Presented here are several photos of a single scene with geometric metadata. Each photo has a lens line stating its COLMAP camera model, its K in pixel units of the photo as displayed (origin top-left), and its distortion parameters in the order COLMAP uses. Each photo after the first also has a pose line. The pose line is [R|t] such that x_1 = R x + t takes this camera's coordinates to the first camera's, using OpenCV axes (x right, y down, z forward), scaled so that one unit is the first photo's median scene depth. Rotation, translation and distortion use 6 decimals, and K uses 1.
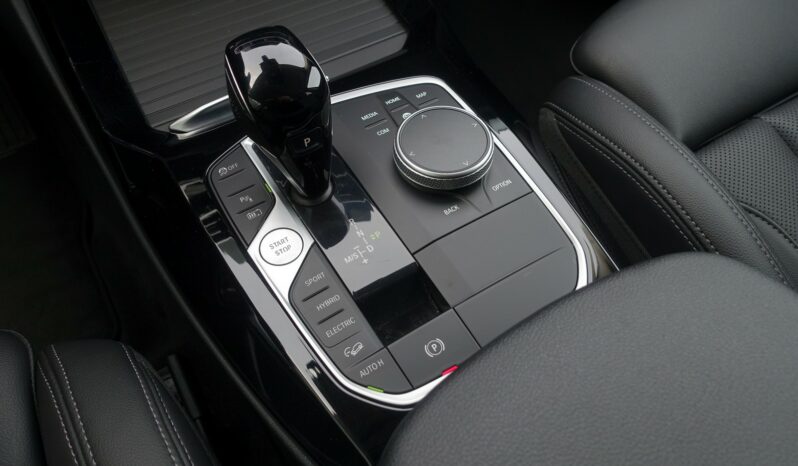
lens RADIAL K [[545.0, 0, 399.0], [0, 545.0, 233.0], [0, 0, 1]] dist [-0.001898, -0.001564]
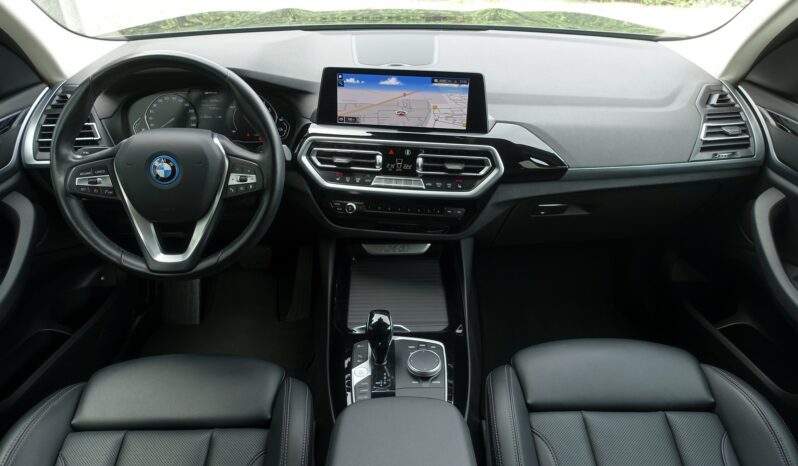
lens RADIAL K [[545.0, 0, 399.0], [0, 545.0, 233.0], [0, 0, 1]] dist [-0.001898, -0.001564]
pose [[0.867179, 0.240978, -0.435810, 1.105906], [-0.411036, 0.840426, -0.353175, 0.356796], [0.281159, 0.485400, 0.827851, -1.868835]]
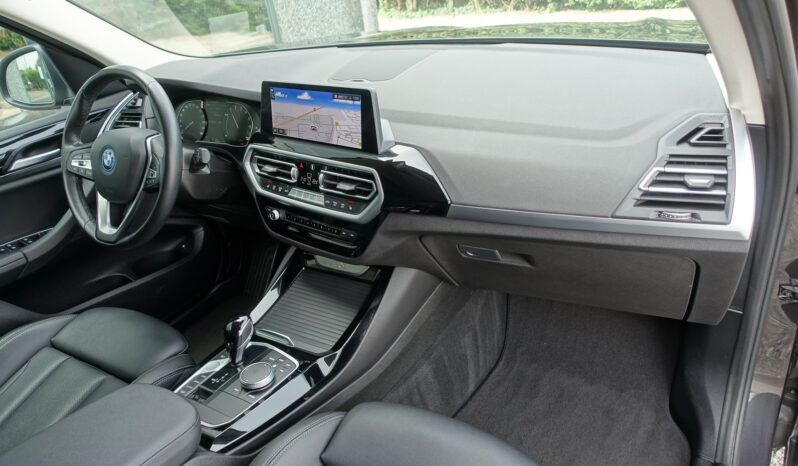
lens RADIAL K [[545.0, 0, 399.0], [0, 545.0, 233.0], [0, 0, 1]] dist [-0.001898, -0.001564]
pose [[0.459066, 0.342511, -0.819722, 2.657761], [-0.672777, 0.736622, -0.068984, -1.069530], [0.580198, 0.583158, 0.568592, -0.694585]]
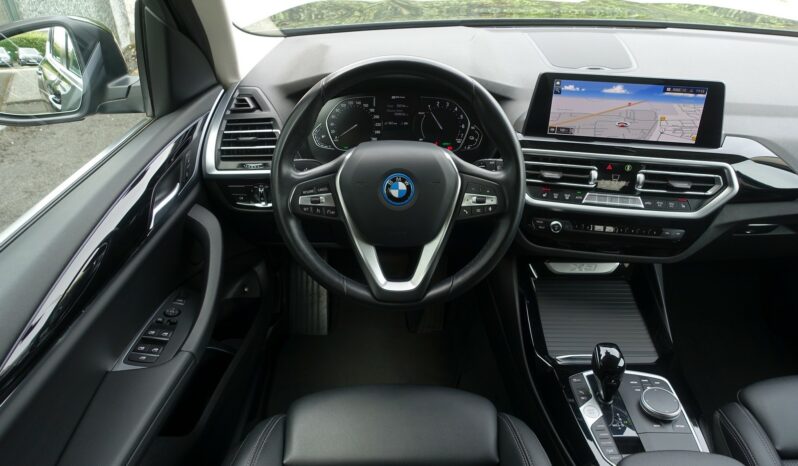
lens RADIAL K [[545.0, 0, 399.0], [0, 545.0, 233.0], [0, 0, 1]] dist [-0.001898, -0.001564]
pose [[0.853917, 0.266584, -0.446943, -0.044005], [-0.431940, 0.842087, -0.322981, 0.571745], [0.290263, 0.468852, 0.834221, -2.054545]]
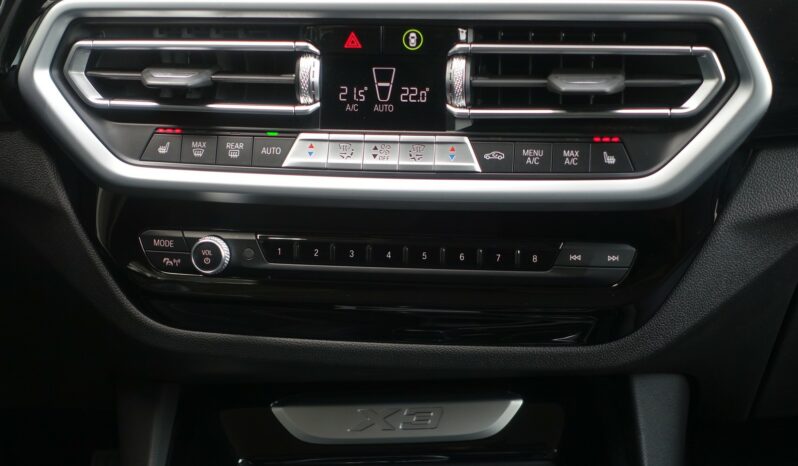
lens RADIAL K [[1670.9, 0, 399.0], [0, 1670.9, 233.0], [0, 0, 1]] dist [-0.050006, -0.516054]
pose [[0.835129, 0.151256, -0.528849, 1.075507], [-0.426146, 0.785826, -0.448193, 0.247291], [0.347792, 0.599666, 0.720723, -1.154419]]
